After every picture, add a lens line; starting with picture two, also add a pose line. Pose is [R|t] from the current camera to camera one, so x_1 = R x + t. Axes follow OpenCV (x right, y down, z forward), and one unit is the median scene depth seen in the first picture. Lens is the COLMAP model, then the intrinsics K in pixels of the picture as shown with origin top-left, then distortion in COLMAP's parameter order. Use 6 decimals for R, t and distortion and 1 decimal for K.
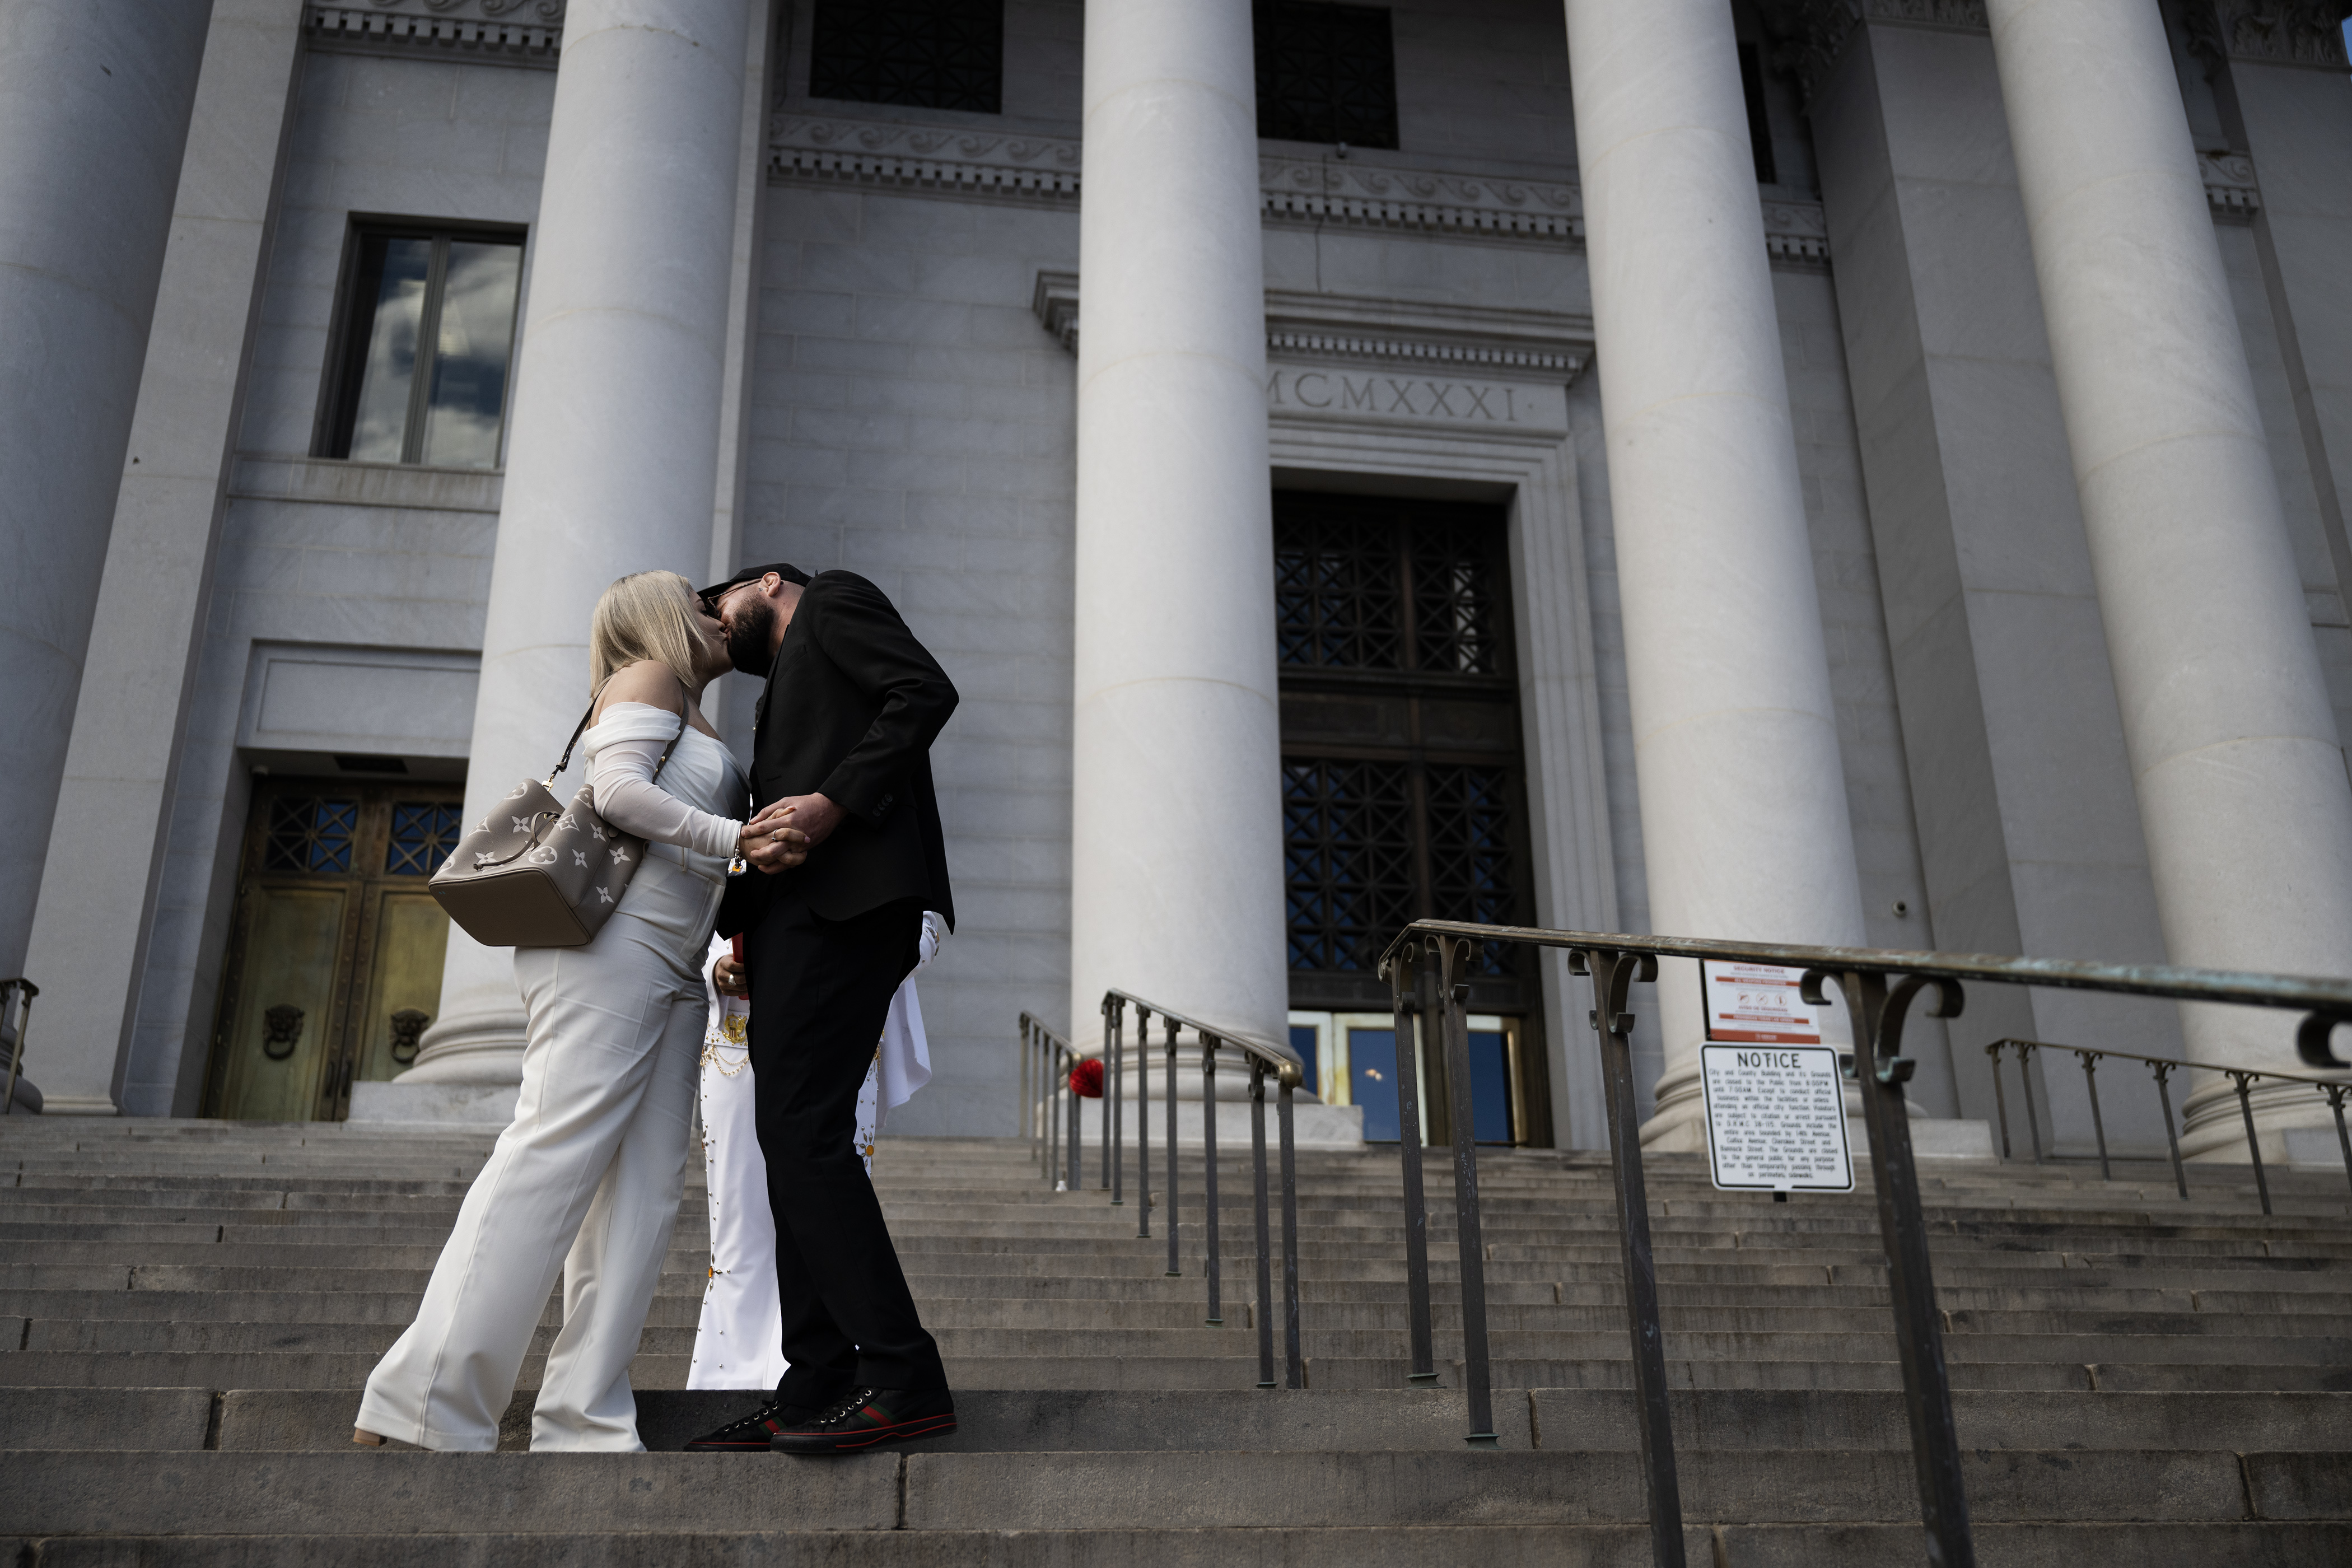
lens RADIAL K [[2031.3, 0, 1176.0], [0, 2031.3, 784.0], [0, 0, 1]] dist [0.004889, -0.013982]
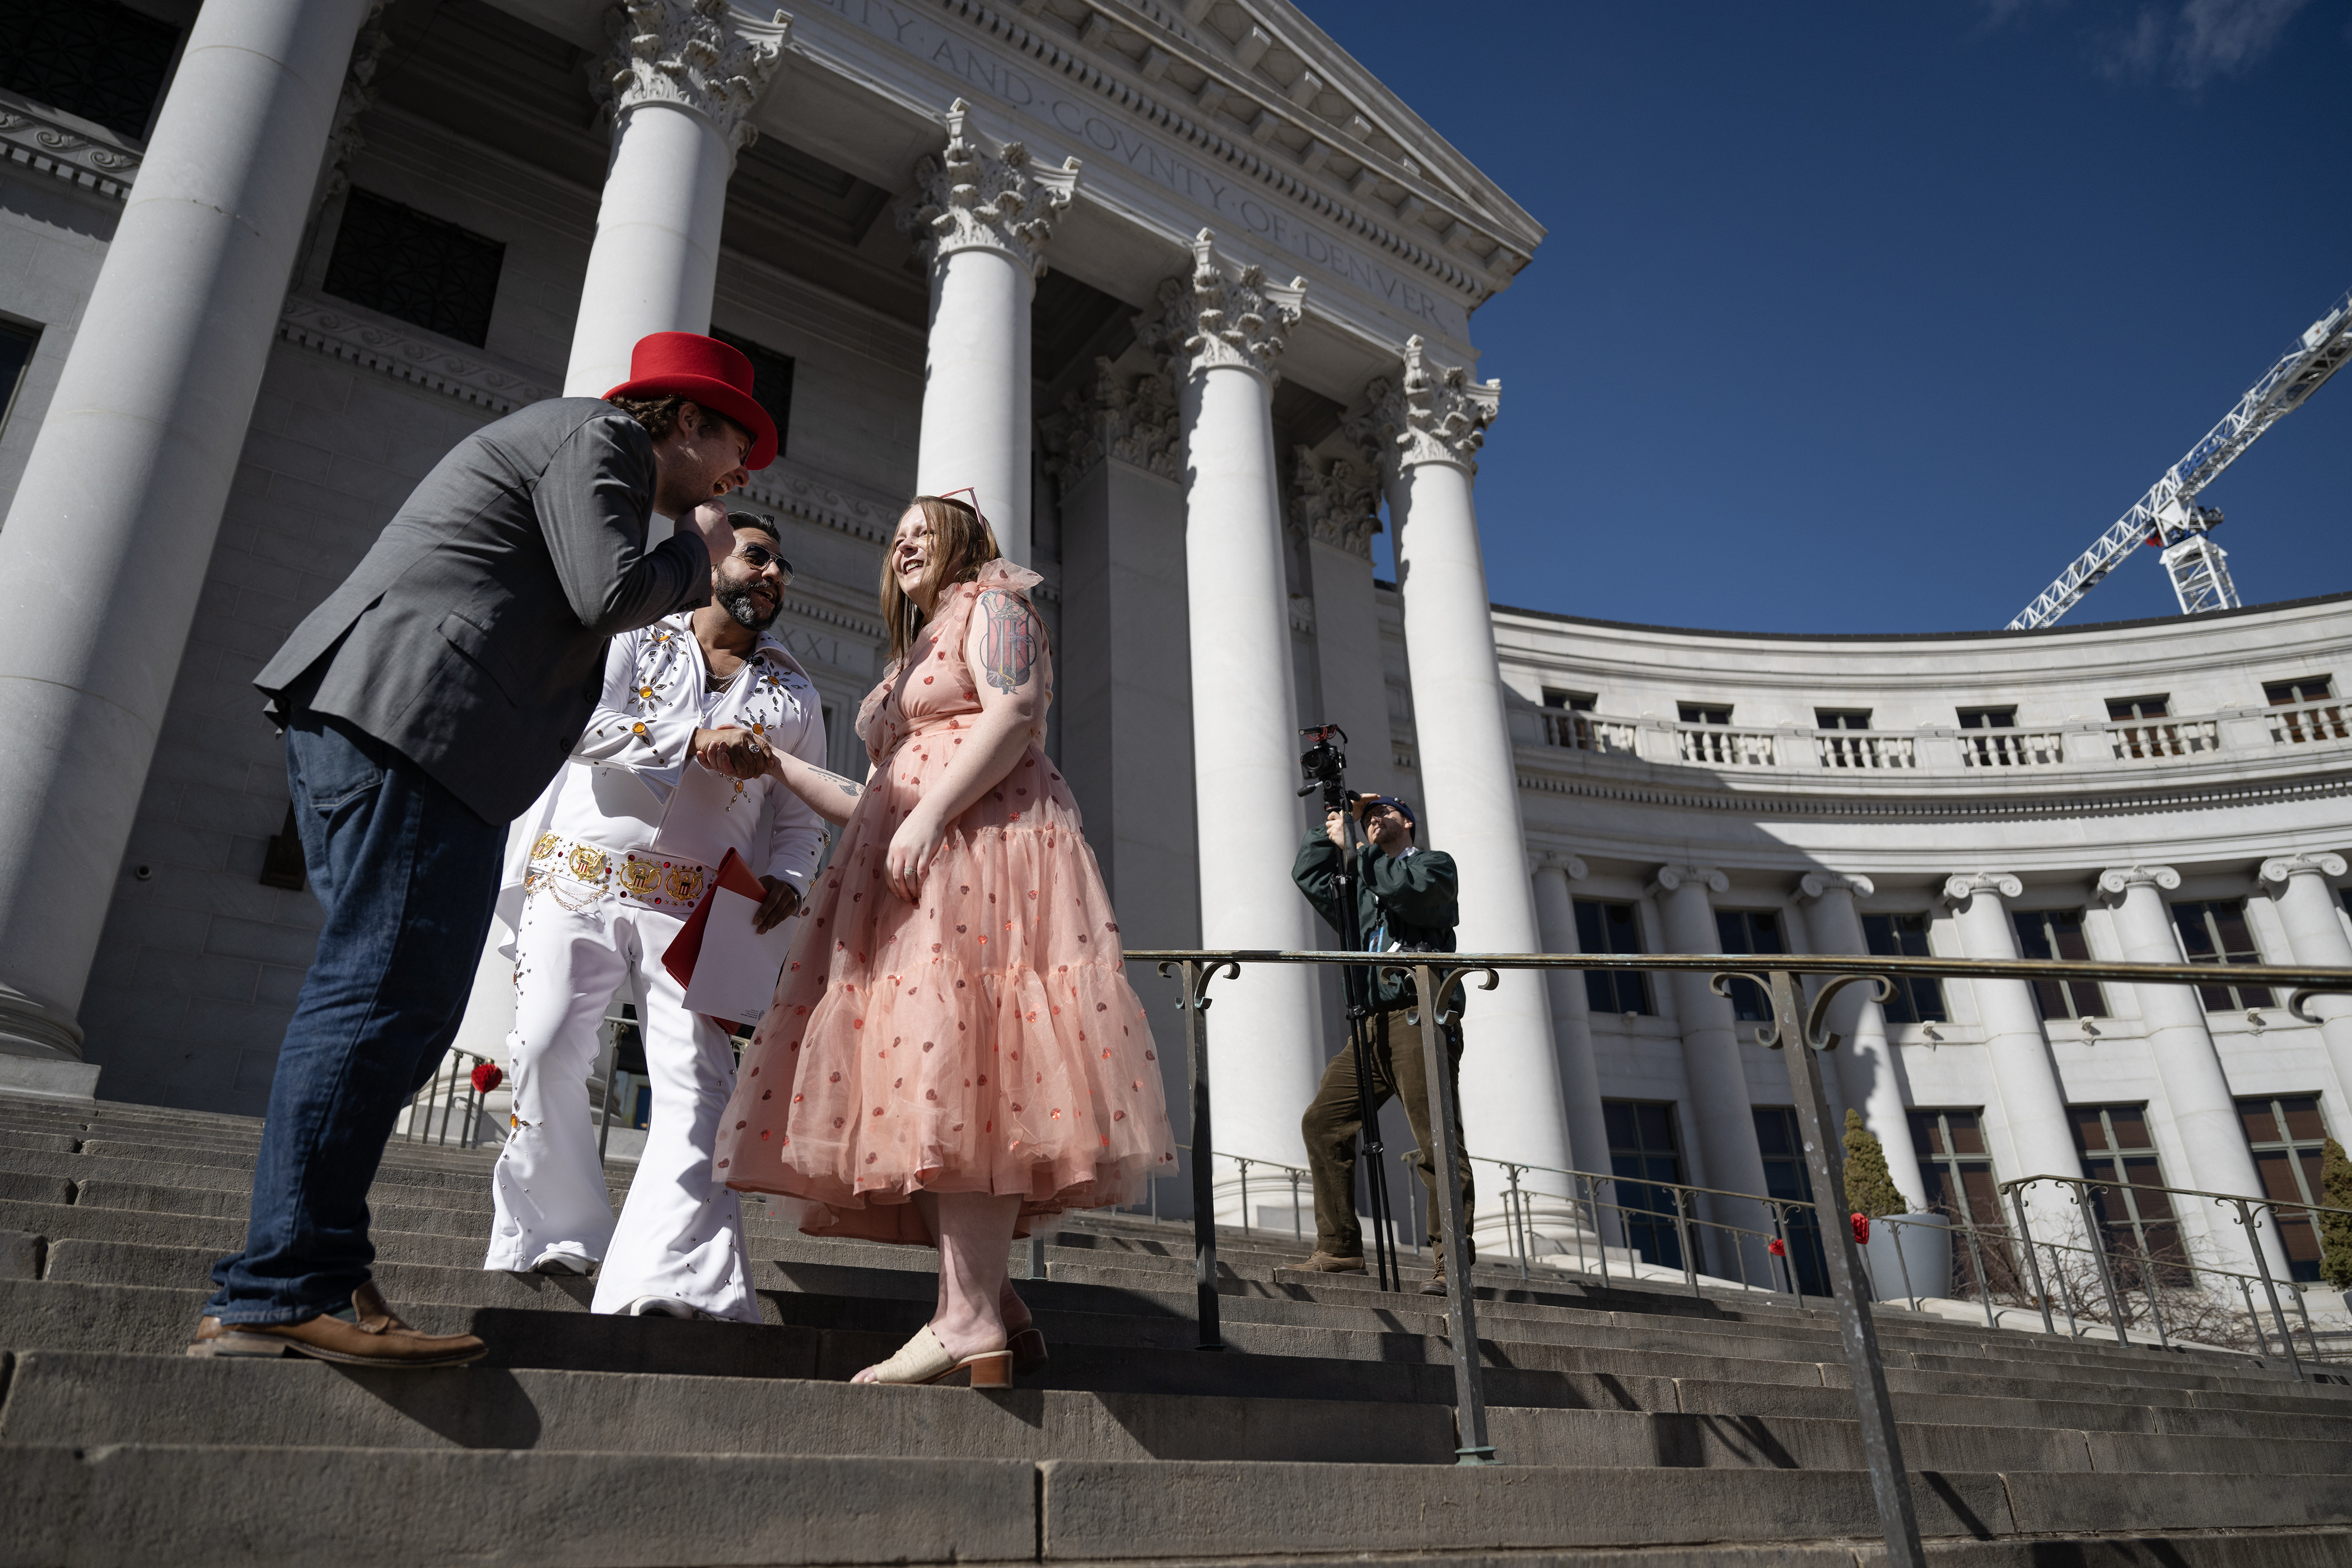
lens RADIAL K [[1582.5, 0, 1176.0], [0, 1582.5, 784.0], [0, 0, 1]] dist [-0.023846, 0.034028]
pose [[0.894545, 0.181868, 0.408304, -0.064778], [-0.136778, 0.981039, -0.137314, 0.022354], [-0.425535, 0.066986, 0.902459, -0.087199]]
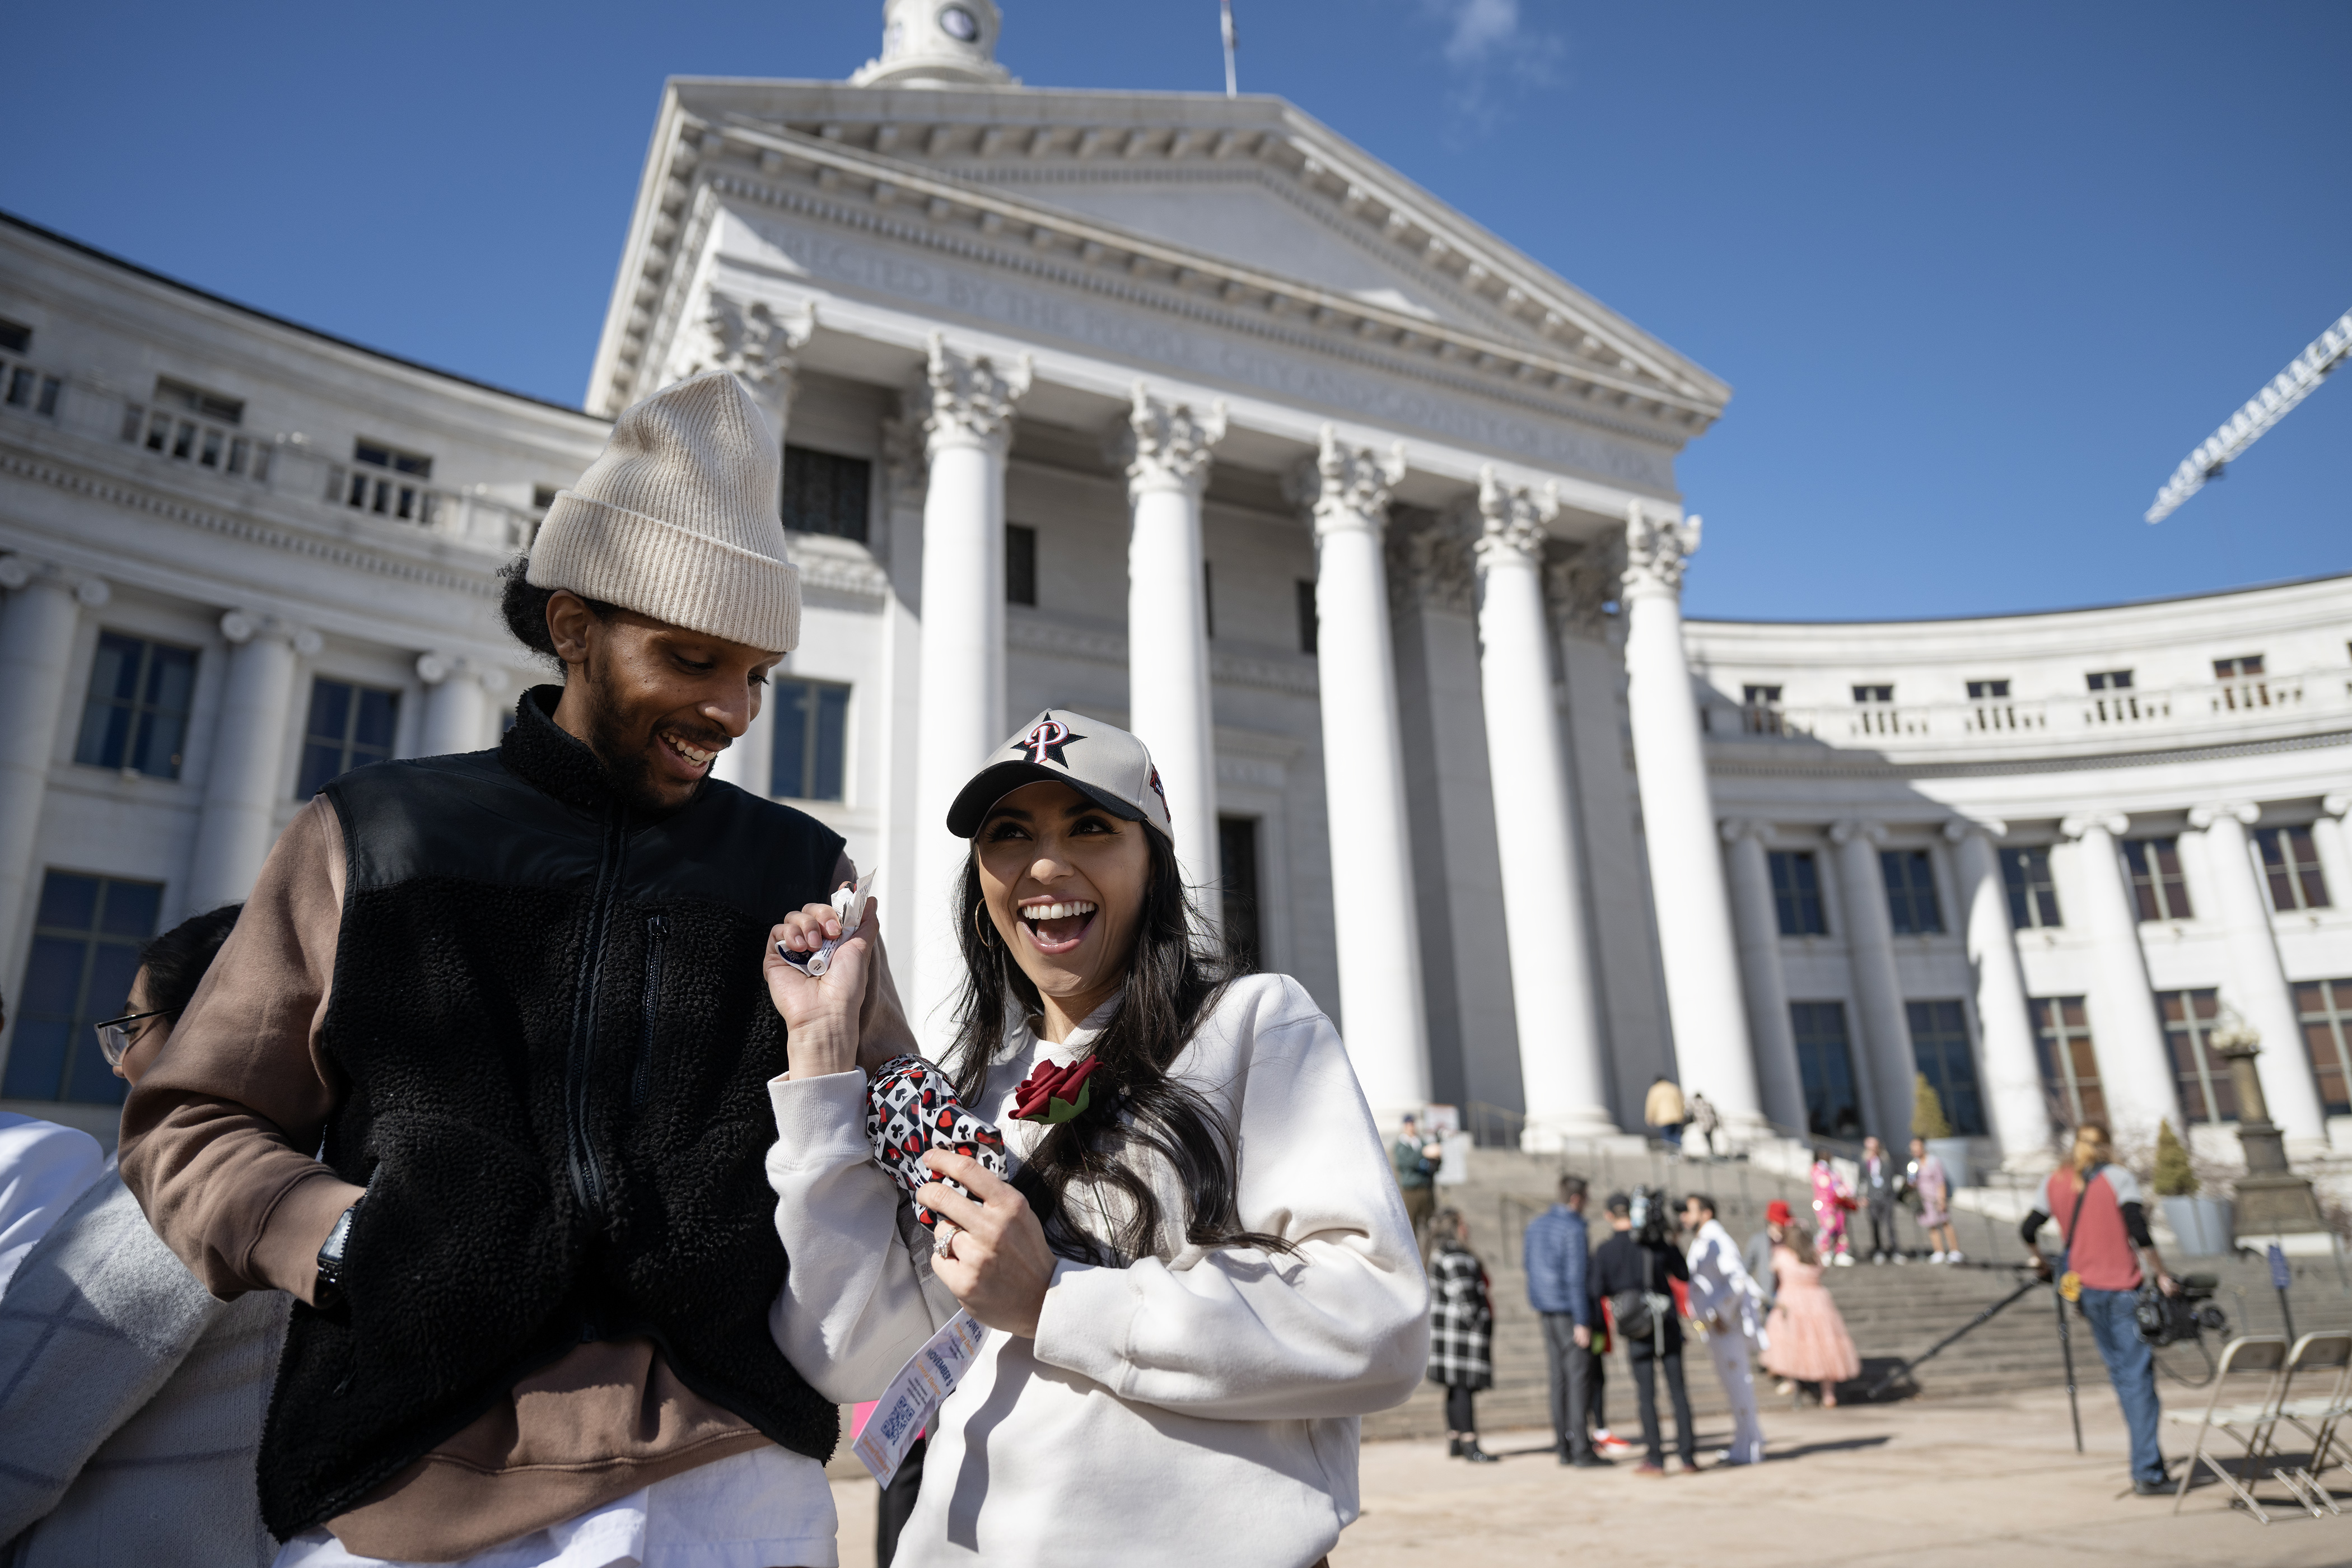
lens RADIAL K [[1581.8, 0, 1176.0], [0, 1581.8, 784.0], [0, 0, 1]] dist [0.006585, 0.002259]
pose [[0.948888, 0.074549, 0.306681, -0.551614], [-0.083591, 0.996365, 0.016437, -0.243411], [-0.304341, -0.041232, 0.951670, -0.728512]]
